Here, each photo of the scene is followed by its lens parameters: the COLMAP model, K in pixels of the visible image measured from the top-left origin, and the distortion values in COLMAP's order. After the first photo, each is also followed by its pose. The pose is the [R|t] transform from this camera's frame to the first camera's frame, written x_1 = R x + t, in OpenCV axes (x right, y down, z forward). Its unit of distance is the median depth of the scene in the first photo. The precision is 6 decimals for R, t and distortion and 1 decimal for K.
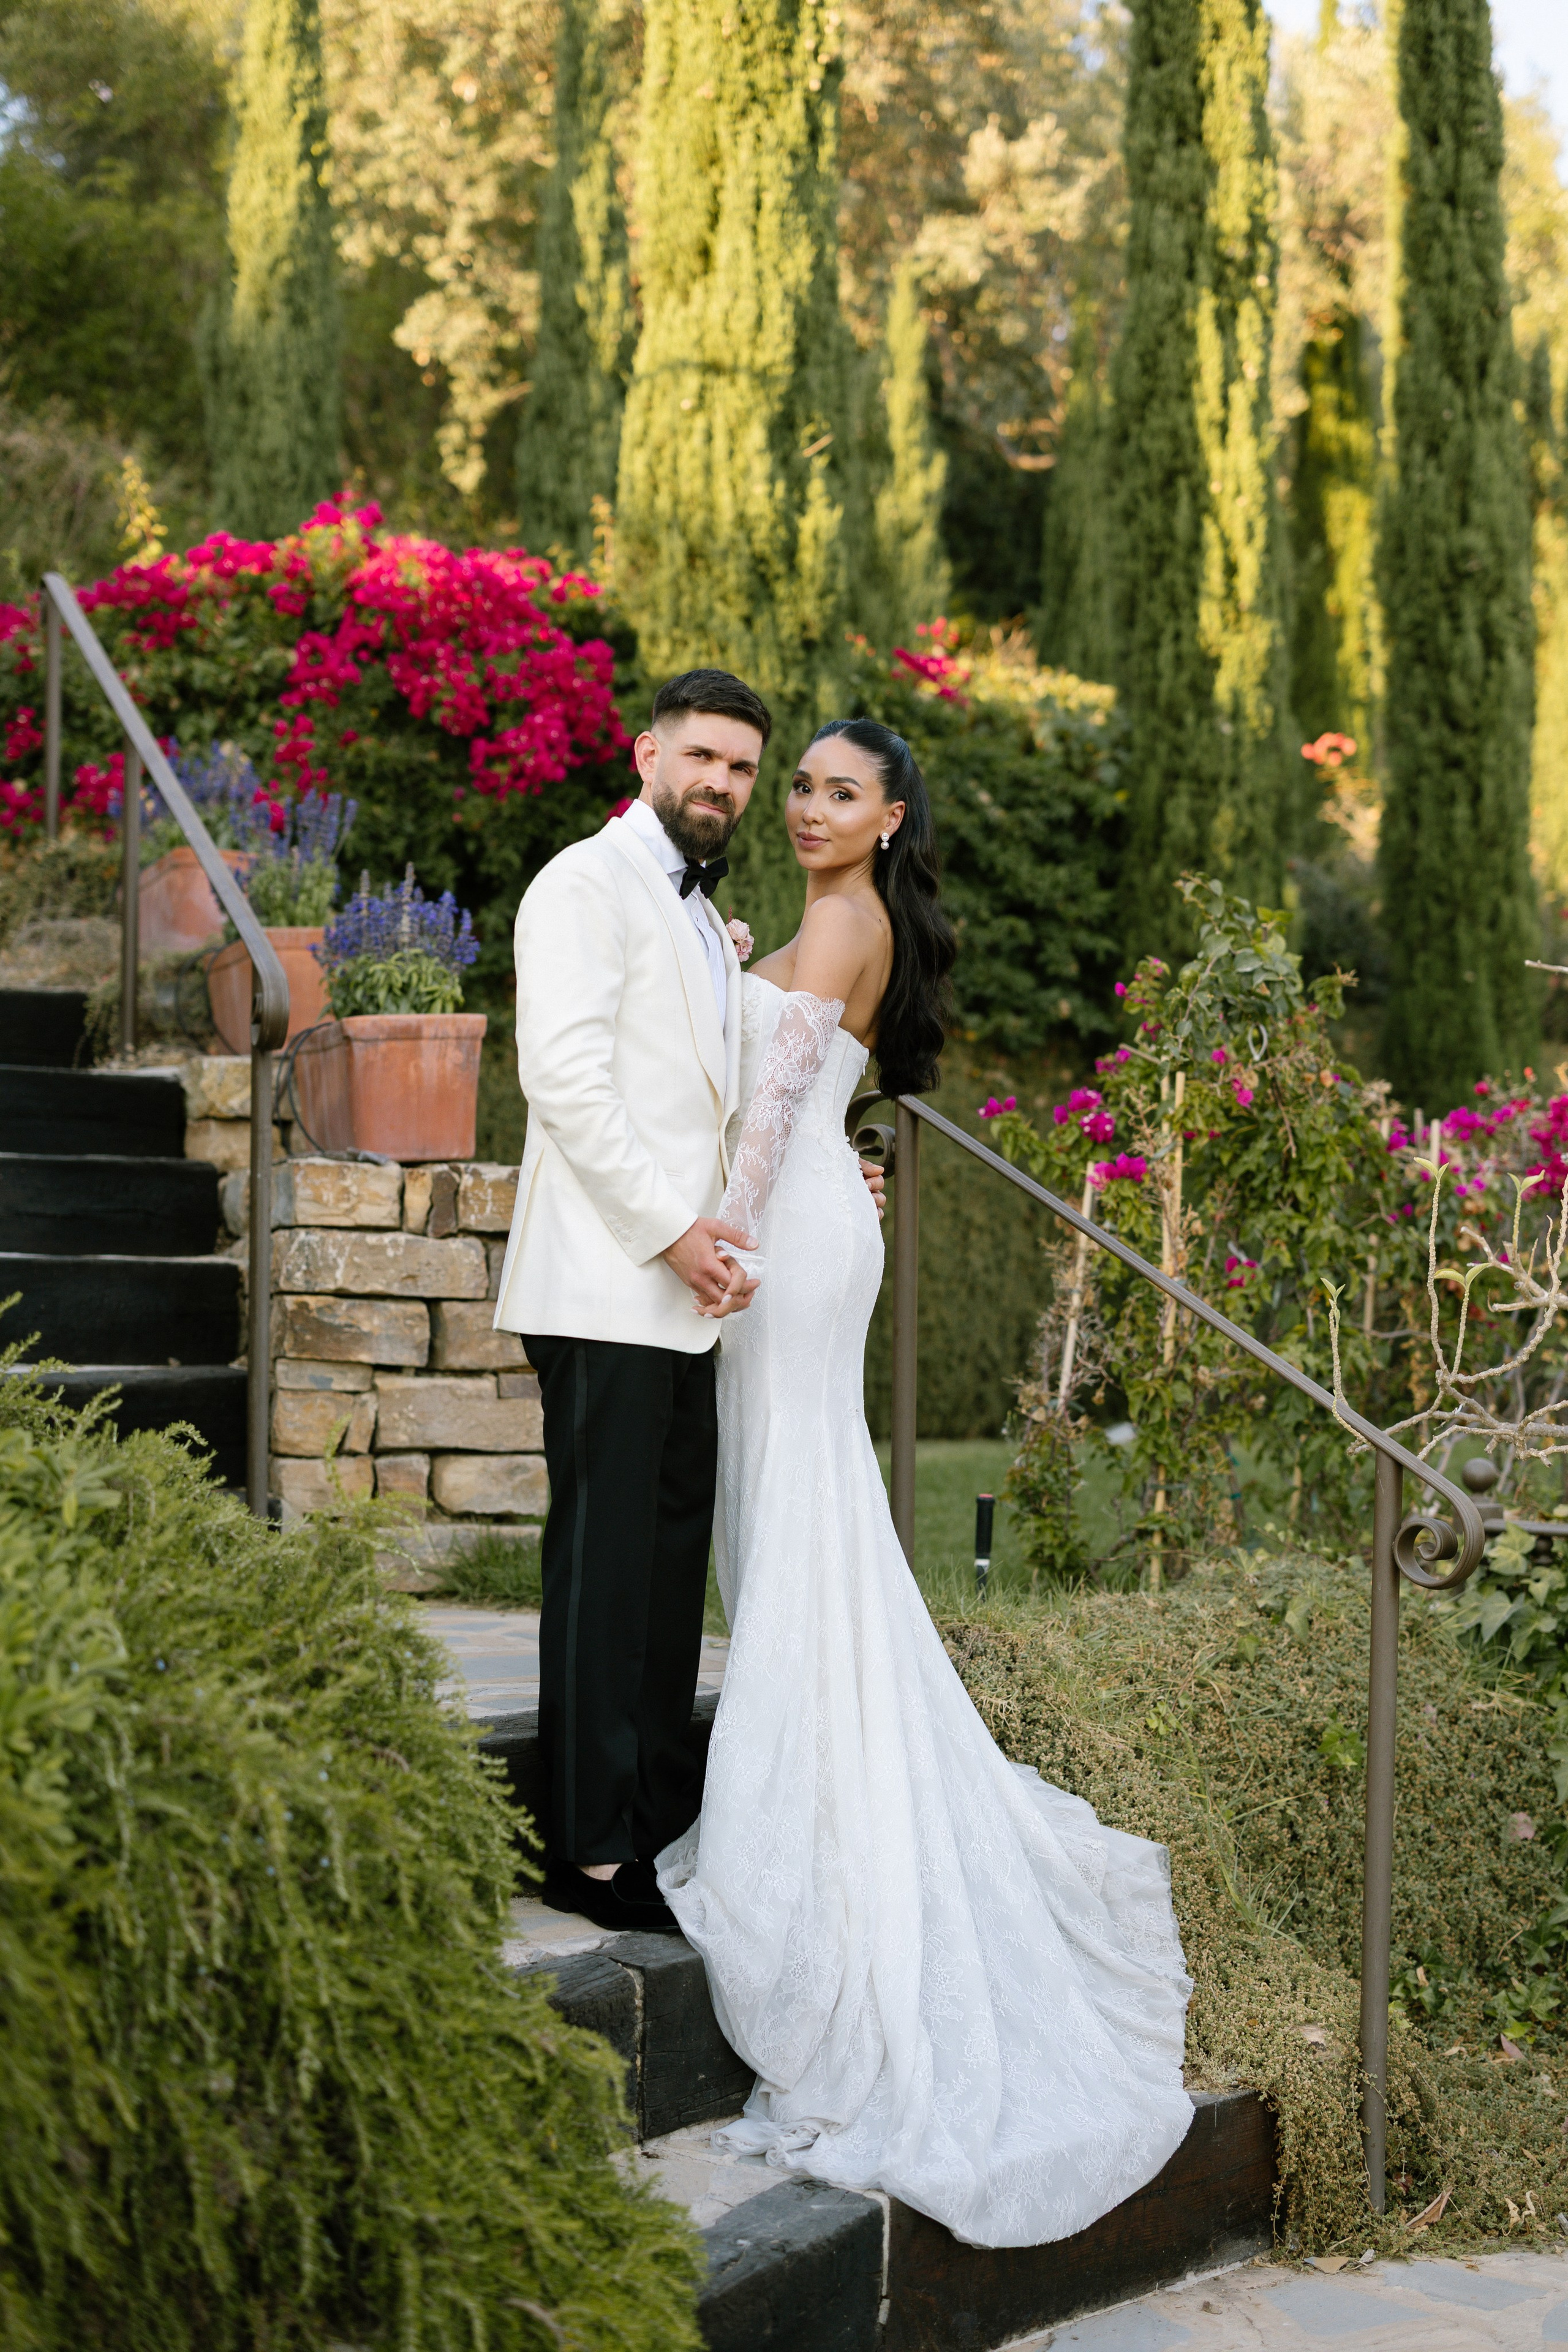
lens RADIAL K [[3858.8, 0, 784.0], [0, 3858.8, 1176.0], [0, 0, 1]] dist [0.016166, 0.156197]
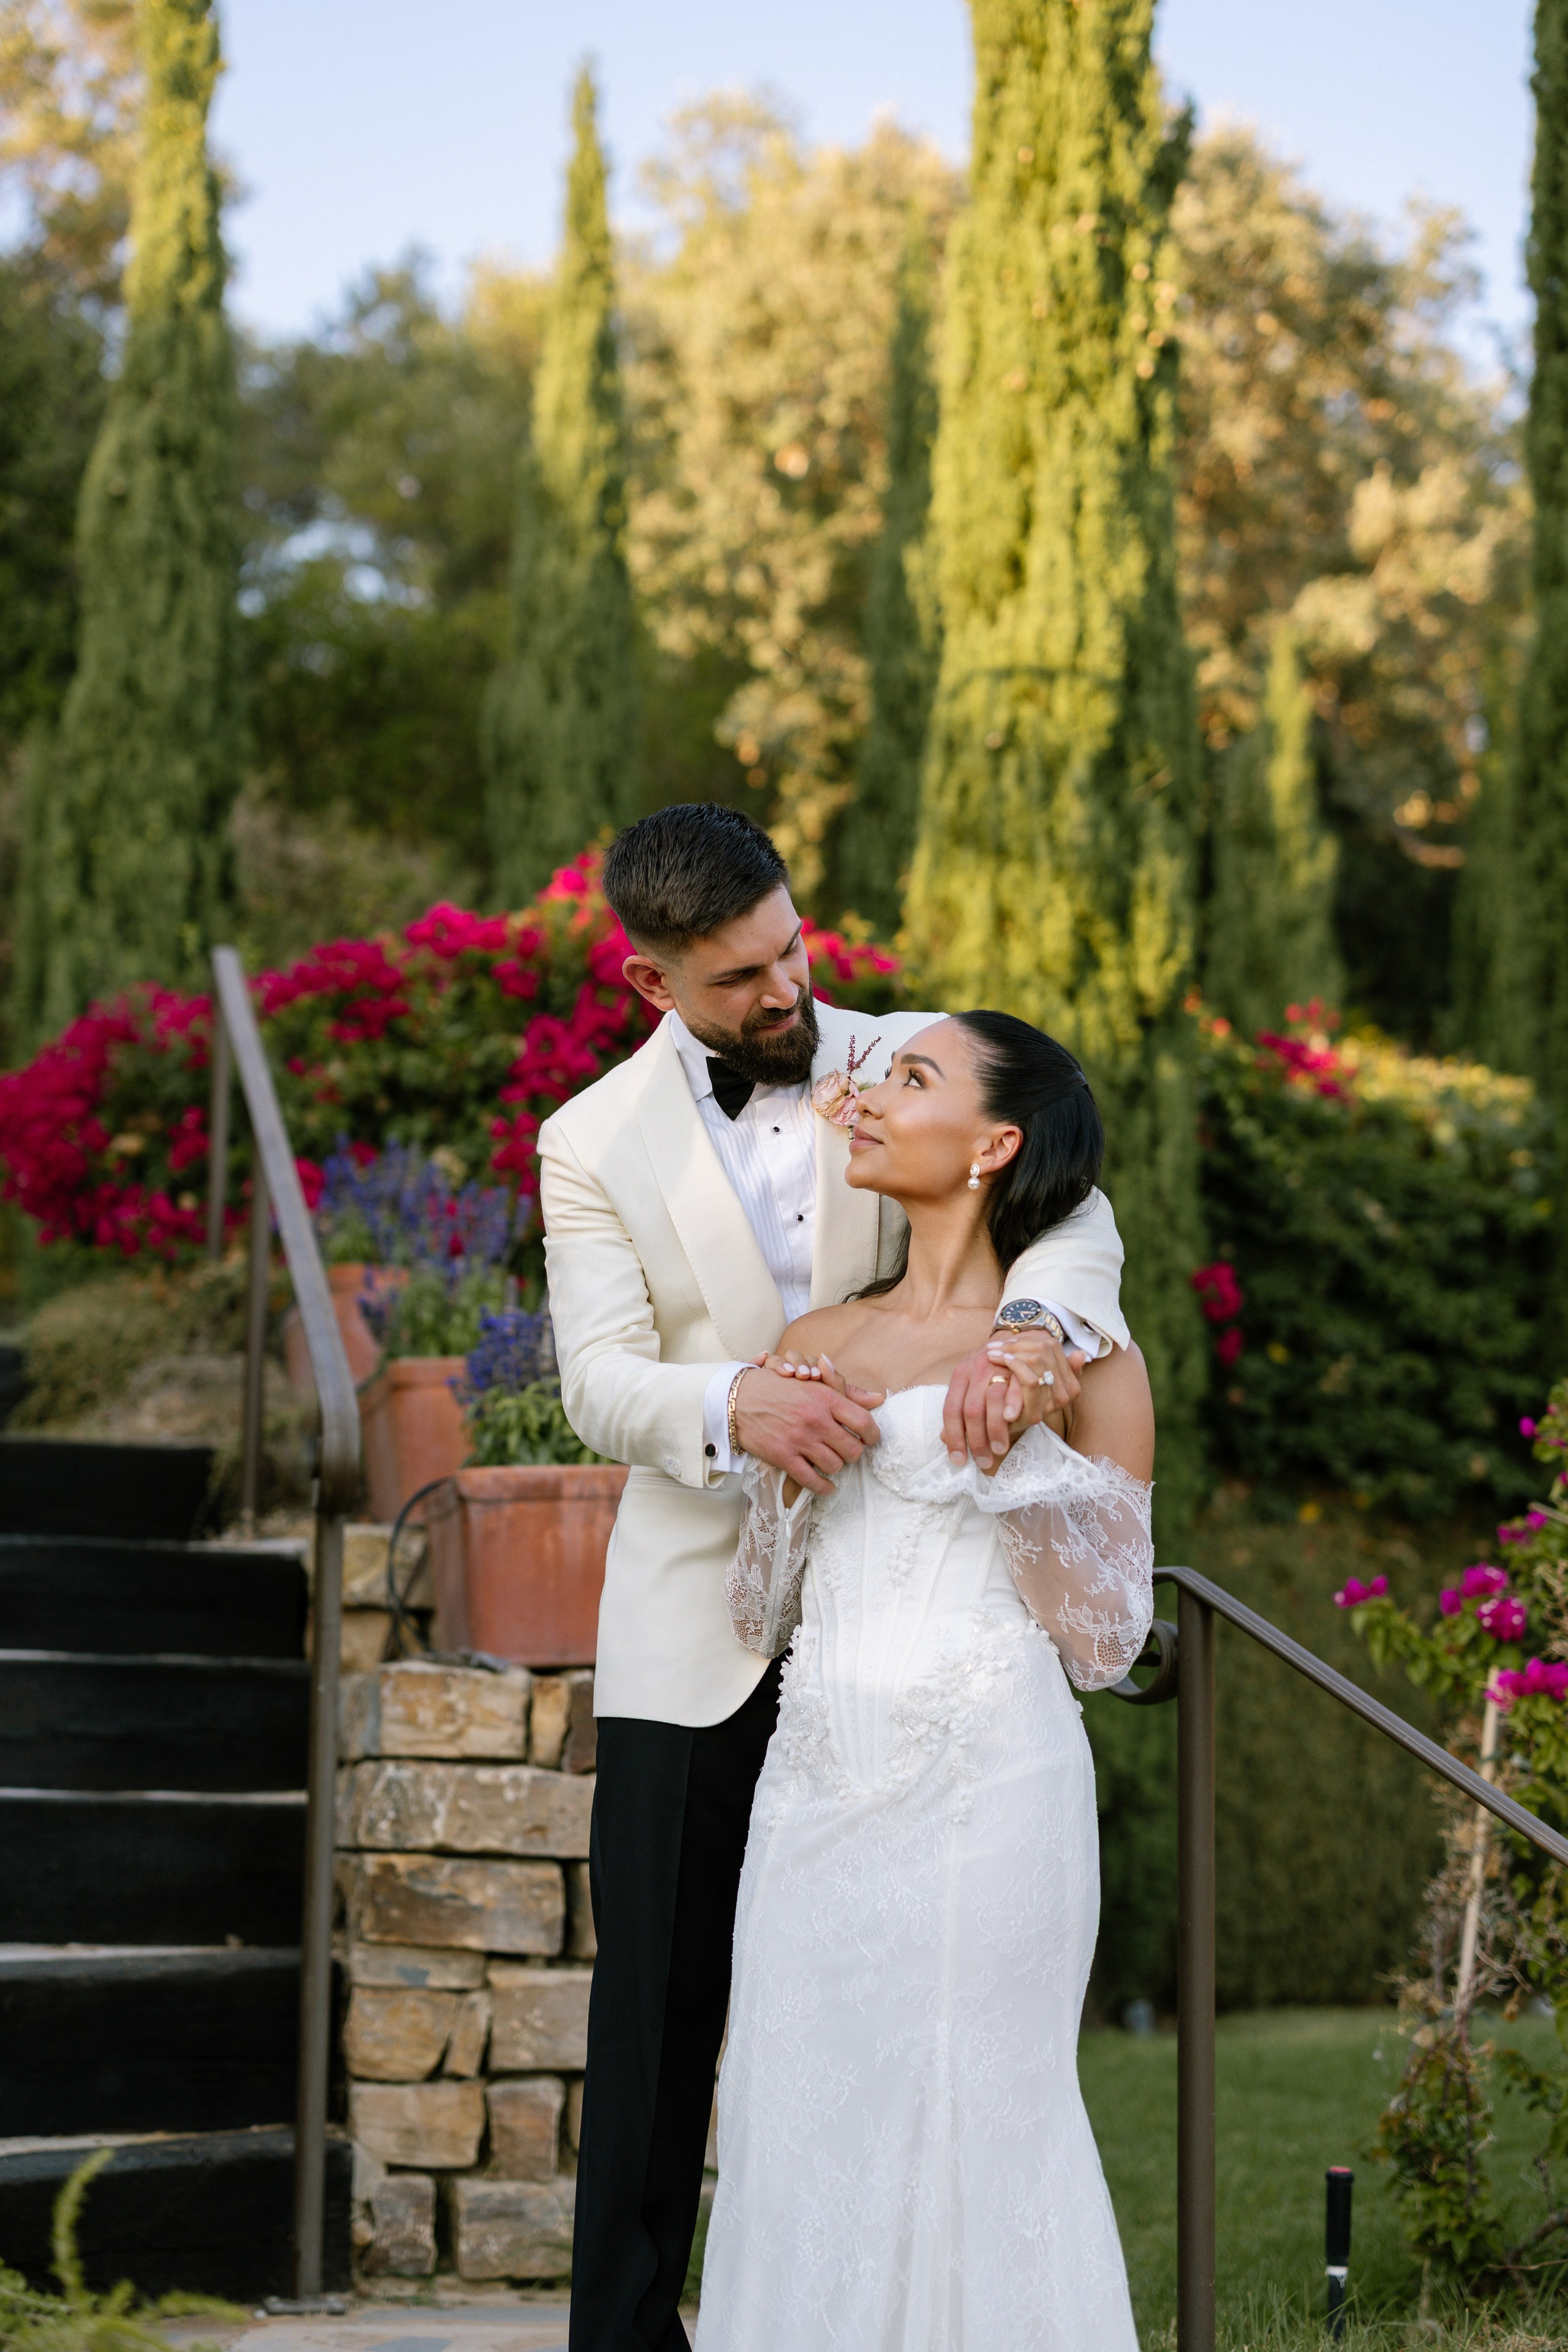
lens RADIAL K [[3536.0, 0, 784.0], [0, 3536.0, 1176.0], [0, 0, 1]] dist [0.022283, -0.005776]
pose [[0.990903, -0.016610, -0.133552, 0.030543], [-0.001129, 0.991294, -0.131665, -0.006052], [0.134577, 0.130618, 0.982257, 0.258347]]
